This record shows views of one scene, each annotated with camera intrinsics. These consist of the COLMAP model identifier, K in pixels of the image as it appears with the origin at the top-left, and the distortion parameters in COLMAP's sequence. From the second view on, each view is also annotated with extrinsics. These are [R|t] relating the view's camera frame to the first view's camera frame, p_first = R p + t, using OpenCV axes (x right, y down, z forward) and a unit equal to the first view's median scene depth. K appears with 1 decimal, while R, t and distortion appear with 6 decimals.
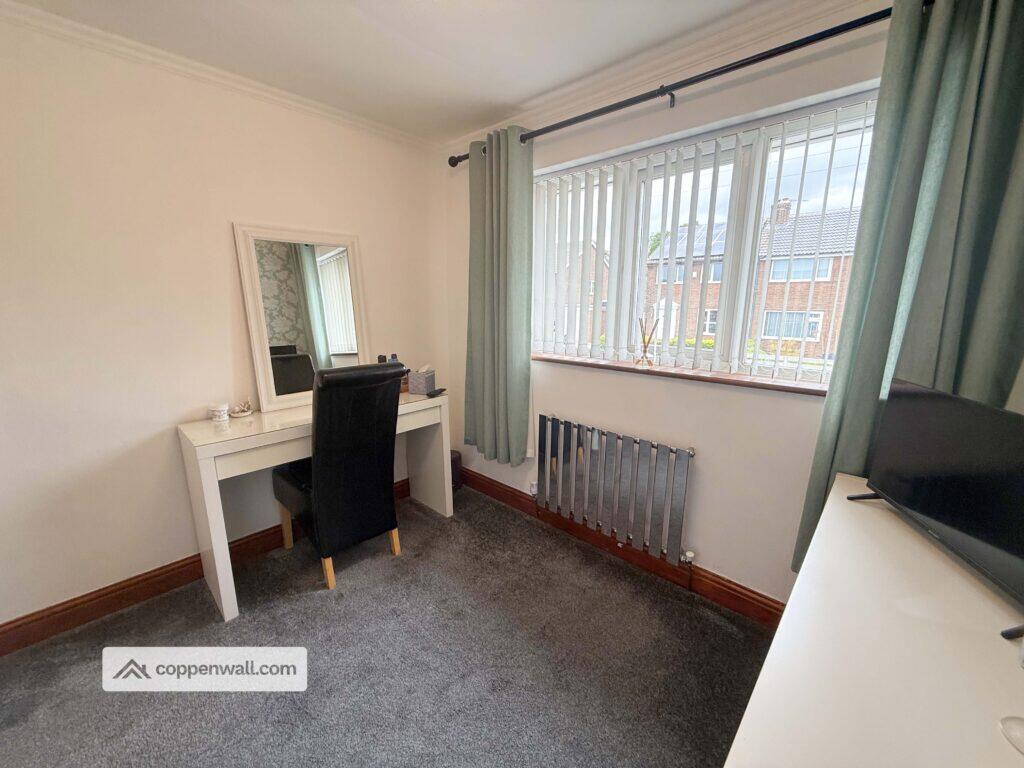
lens RADIAL K [[407.5, 0, 509.6], [0, 407.5, 386.8], [0, 0, 1]] dist [-0.001491, 0.000056]
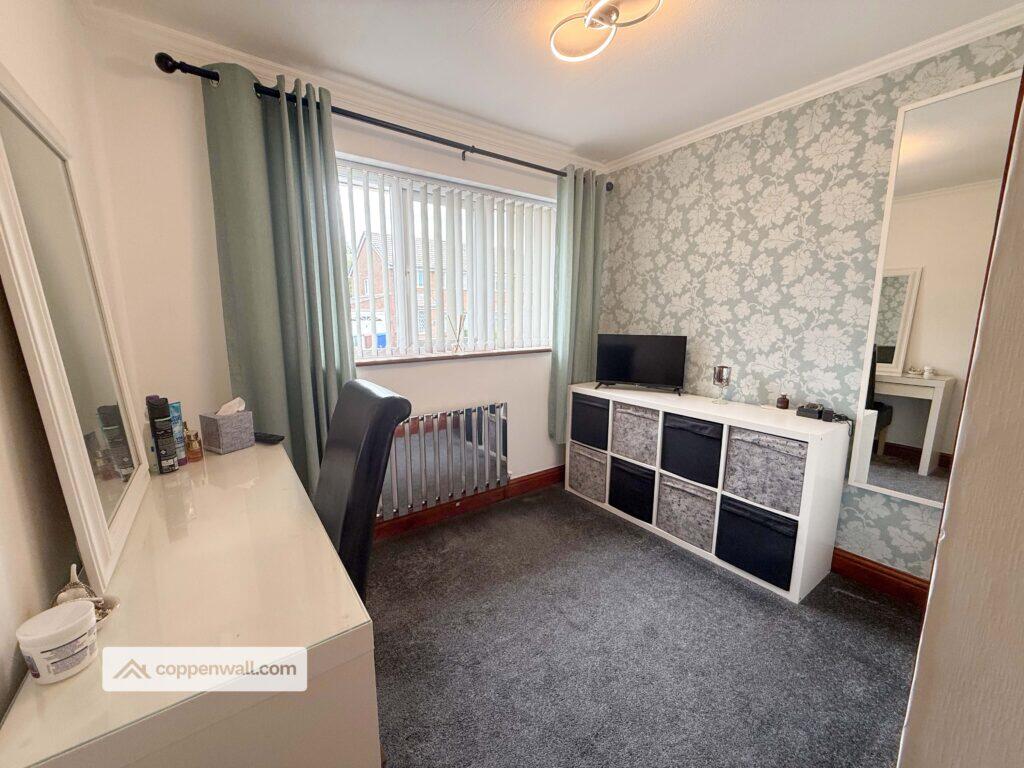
lens RADIAL K [[407.5, 0, 509.6], [0, 407.5, 386.8], [0, 0, 1]] dist [-0.001491, 0.000056]
pose [[0.187705, -0.176432, 0.966250, -0.878574], [0.203171, 0.969434, 0.137545, -0.089940], [-0.960983, 0.170496, 0.217813, 0.582276]]
